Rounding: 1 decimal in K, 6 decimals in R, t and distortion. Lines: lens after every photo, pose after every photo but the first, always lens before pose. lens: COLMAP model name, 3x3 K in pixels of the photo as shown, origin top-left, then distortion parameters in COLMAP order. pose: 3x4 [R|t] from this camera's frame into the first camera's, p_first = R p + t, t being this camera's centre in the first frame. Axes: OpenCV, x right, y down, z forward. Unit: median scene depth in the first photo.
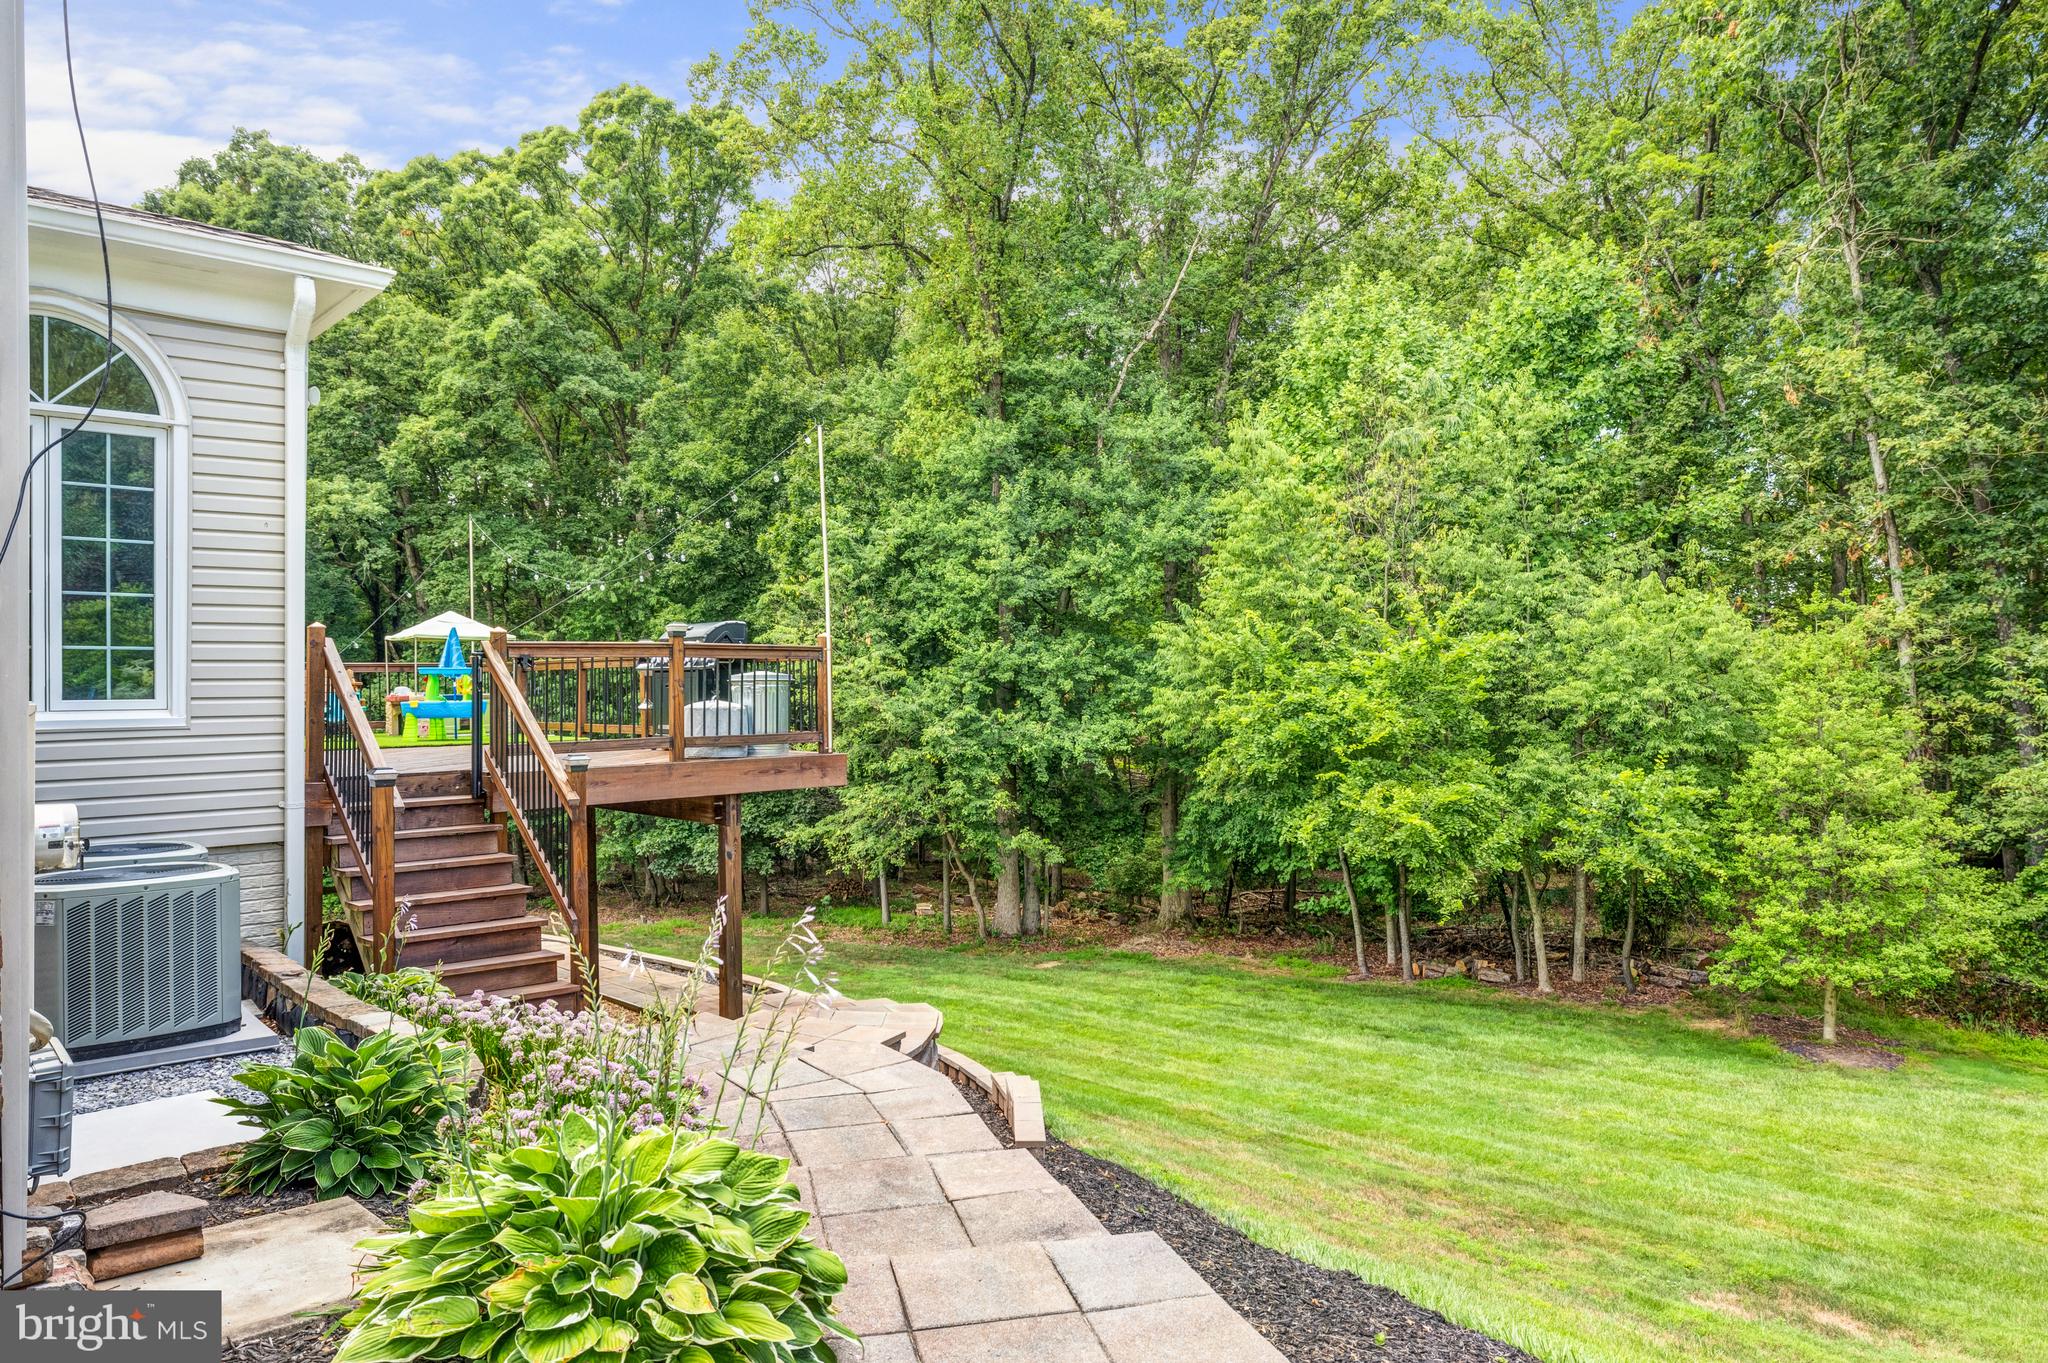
lens RADIAL K [[1303.3, 0, 1103.3], [0, 1303.3, 682.4], [0, 0, 1]] dist [-0.090481, 0.069750]
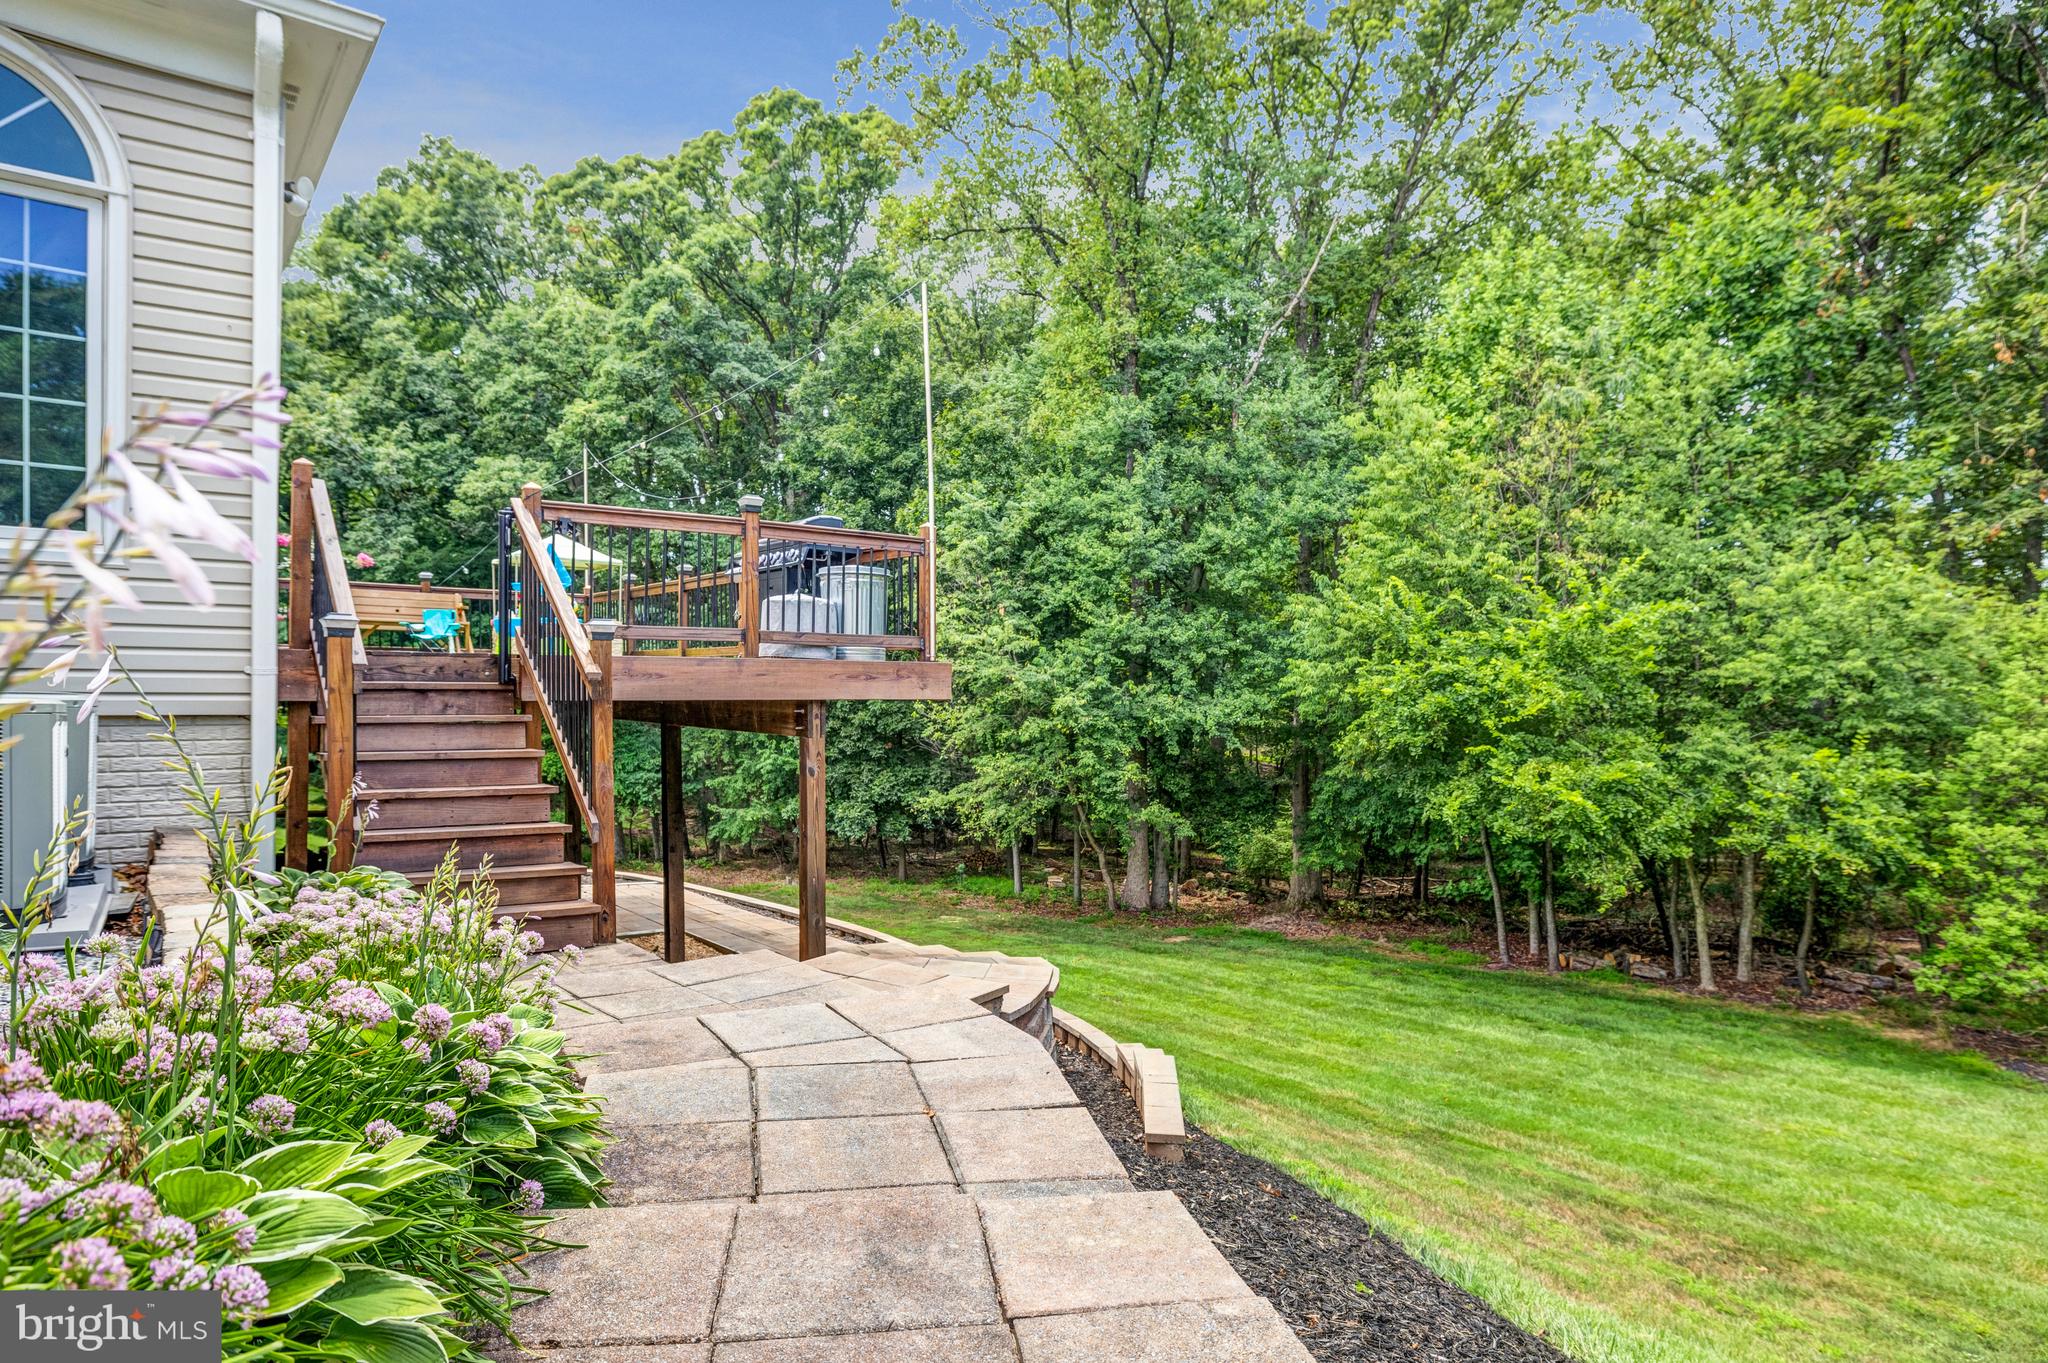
lens RADIAL K [[1176.4, 0, 1020.6], [0, 1176.4, 742.7], [0, 0, 1]] dist [-0.052791, 0.000550]
pose [[0.984916, 0.017542, -0.172144, -0.007325], [-0.010125, 0.998986, 0.043869, 0.029718], [0.172739, -0.041464, 0.984095, 0.098984]]
